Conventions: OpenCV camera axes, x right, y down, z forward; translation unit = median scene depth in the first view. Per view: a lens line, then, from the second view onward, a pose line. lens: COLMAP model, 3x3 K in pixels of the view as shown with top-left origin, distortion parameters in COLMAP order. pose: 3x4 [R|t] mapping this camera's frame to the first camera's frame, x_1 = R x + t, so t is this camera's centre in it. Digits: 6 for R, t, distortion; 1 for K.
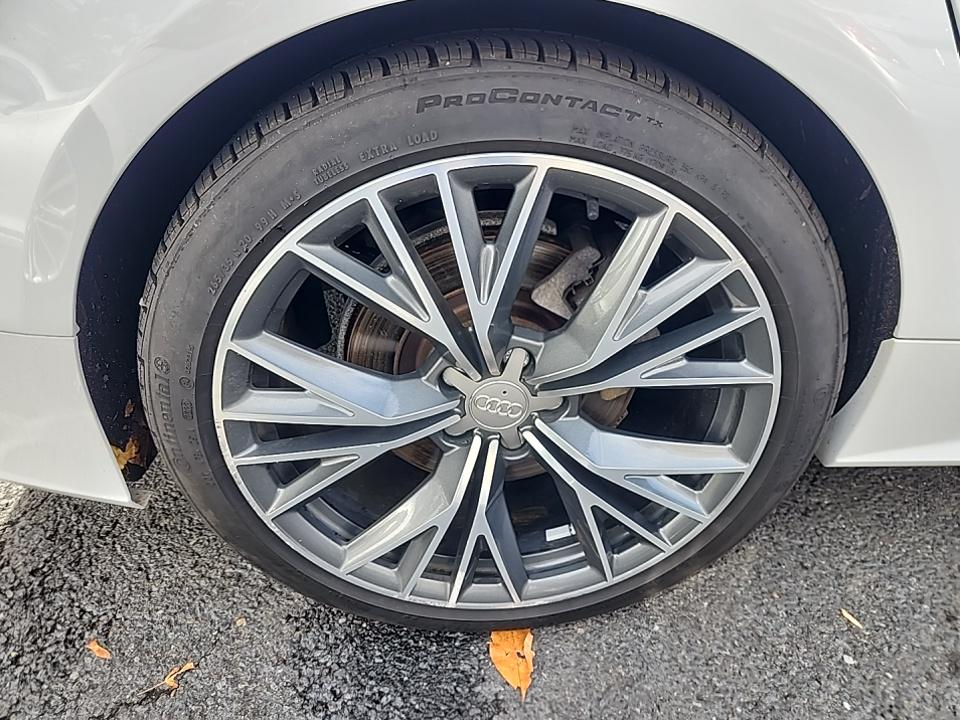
lens RADIAL K [[644.6, 0, 491.4], [0, 644.6, 341.1], [0, 0, 1]] dist [0.017607, 0.000330]
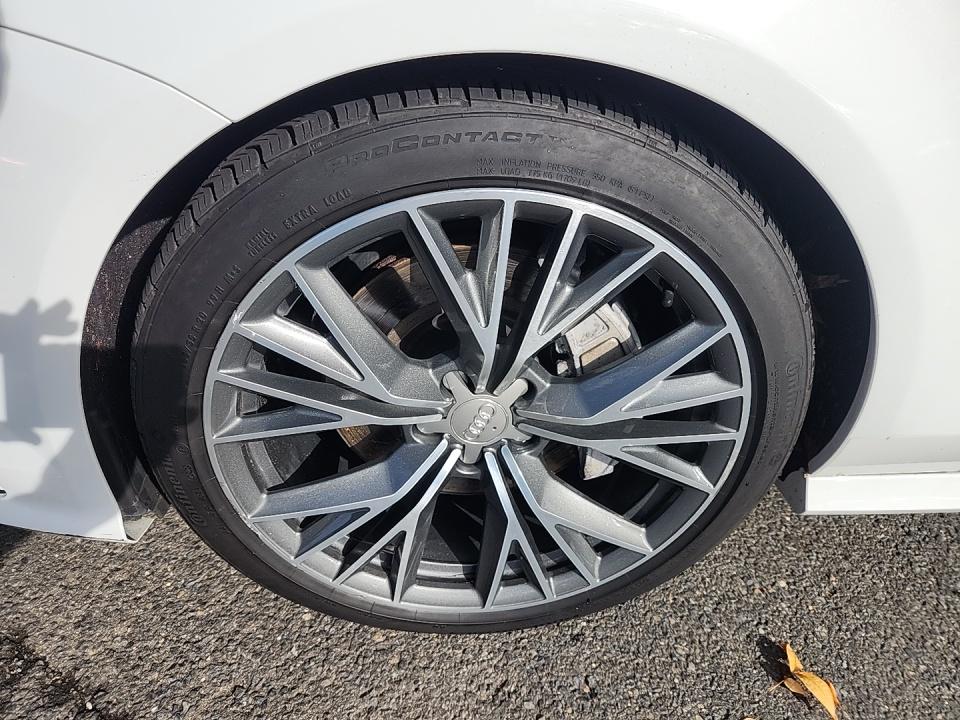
lens RADIAL K [[644.6, 0, 491.4], [0, 644.6, 341.1], [0, 0, 1]] dist [0.017607, 0.000330]
pose [[0.881129, 0.399611, 0.252831, -0.303209], [-0.397344, 0.915552, -0.062309, 0.042626], [-0.256379, -0.045559, 0.965502, 0.007141]]
